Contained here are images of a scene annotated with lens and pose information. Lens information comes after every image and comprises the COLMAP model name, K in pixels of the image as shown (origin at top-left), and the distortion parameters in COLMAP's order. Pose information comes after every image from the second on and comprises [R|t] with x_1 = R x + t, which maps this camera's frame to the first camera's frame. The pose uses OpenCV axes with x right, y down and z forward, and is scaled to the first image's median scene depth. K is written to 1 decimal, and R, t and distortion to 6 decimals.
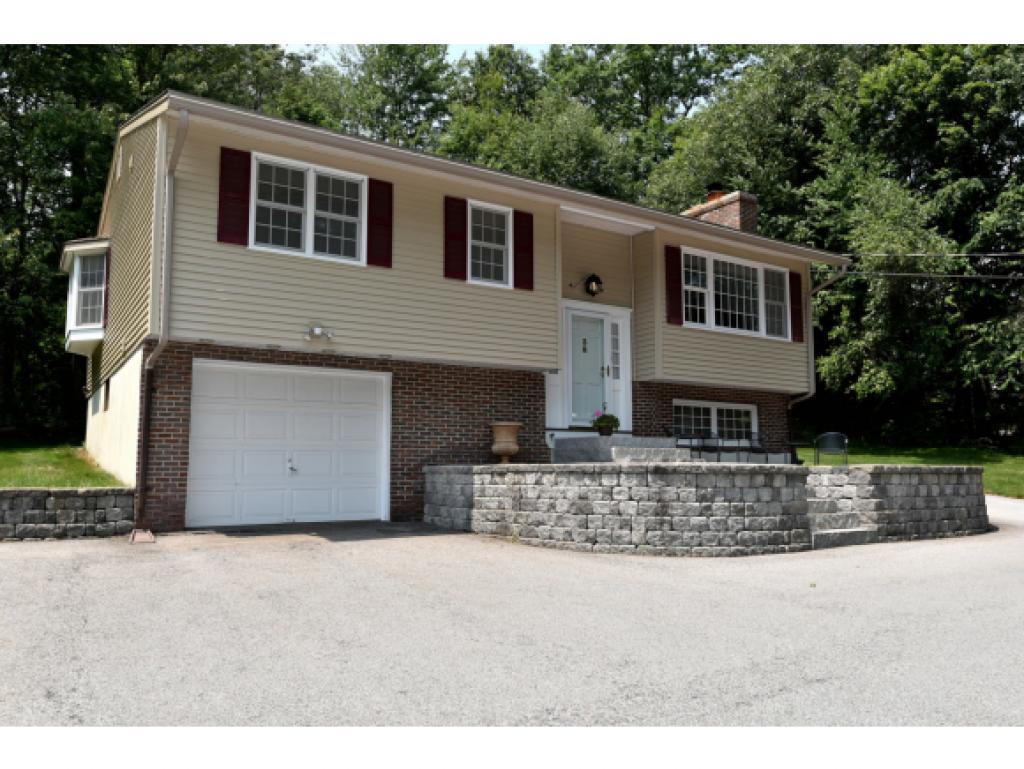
lens RADIAL K [[804.2, 0, 512.0], [0, 804.2, 384.5], [0, 0, 1]] dist [-0.007947, -0.002649]
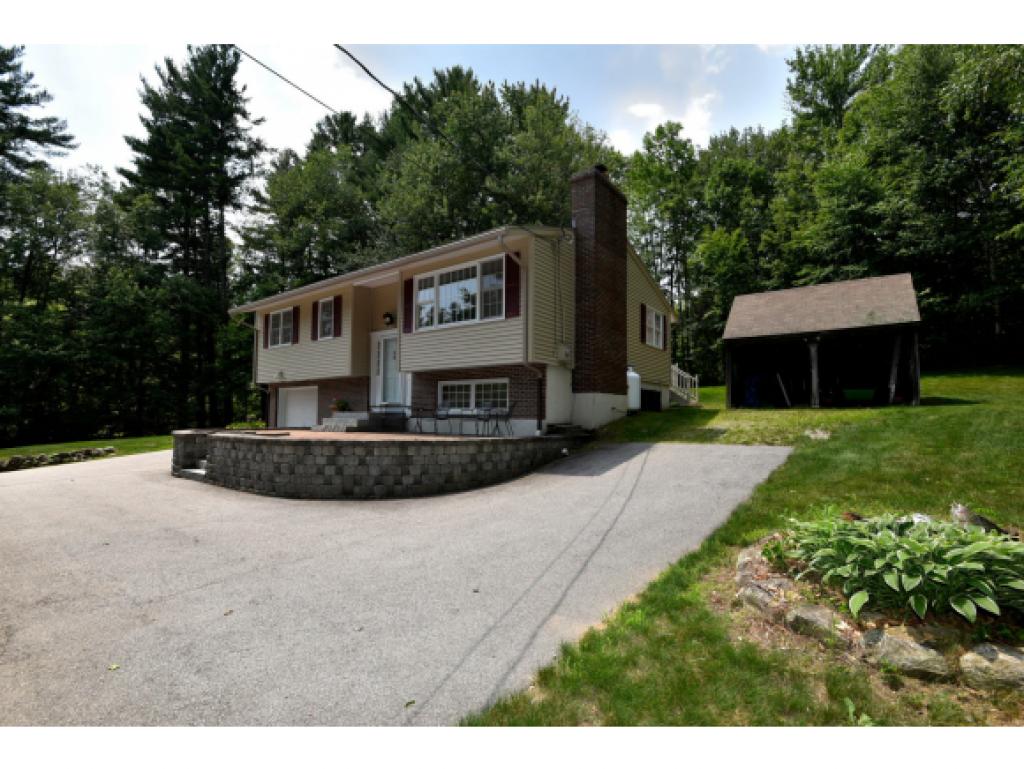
lens RADIAL K [[466.3, 0, 513.8], [0, 466.3, 389.1], [0, 0, 1]] dist [-0.002929, -0.013135]
pose [[0.349965, -0.051825, -0.935328, 1.202997], [0.097760, 0.995037, -0.018555, 0.070362], [0.931648, -0.084944, 0.353295, 0.988172]]
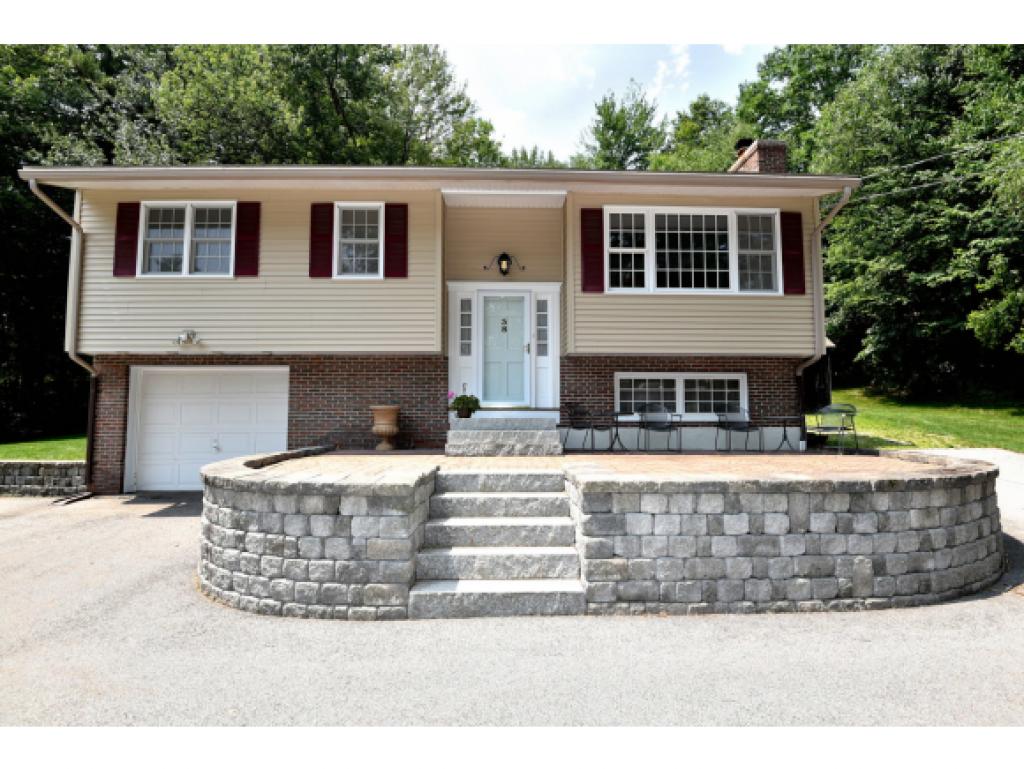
lens RADIAL K [[497.2, 0, 510.2], [0, 497.2, 381.2], [0, 0, 1]] dist [-0.012996, -0.000685]
pose [[0.851134, -0.040562, -0.523379, 0.473090], [0.057796, 0.998190, 0.016629, 0.013676], [0.521758, -0.044402, 0.851937, 0.522086]]
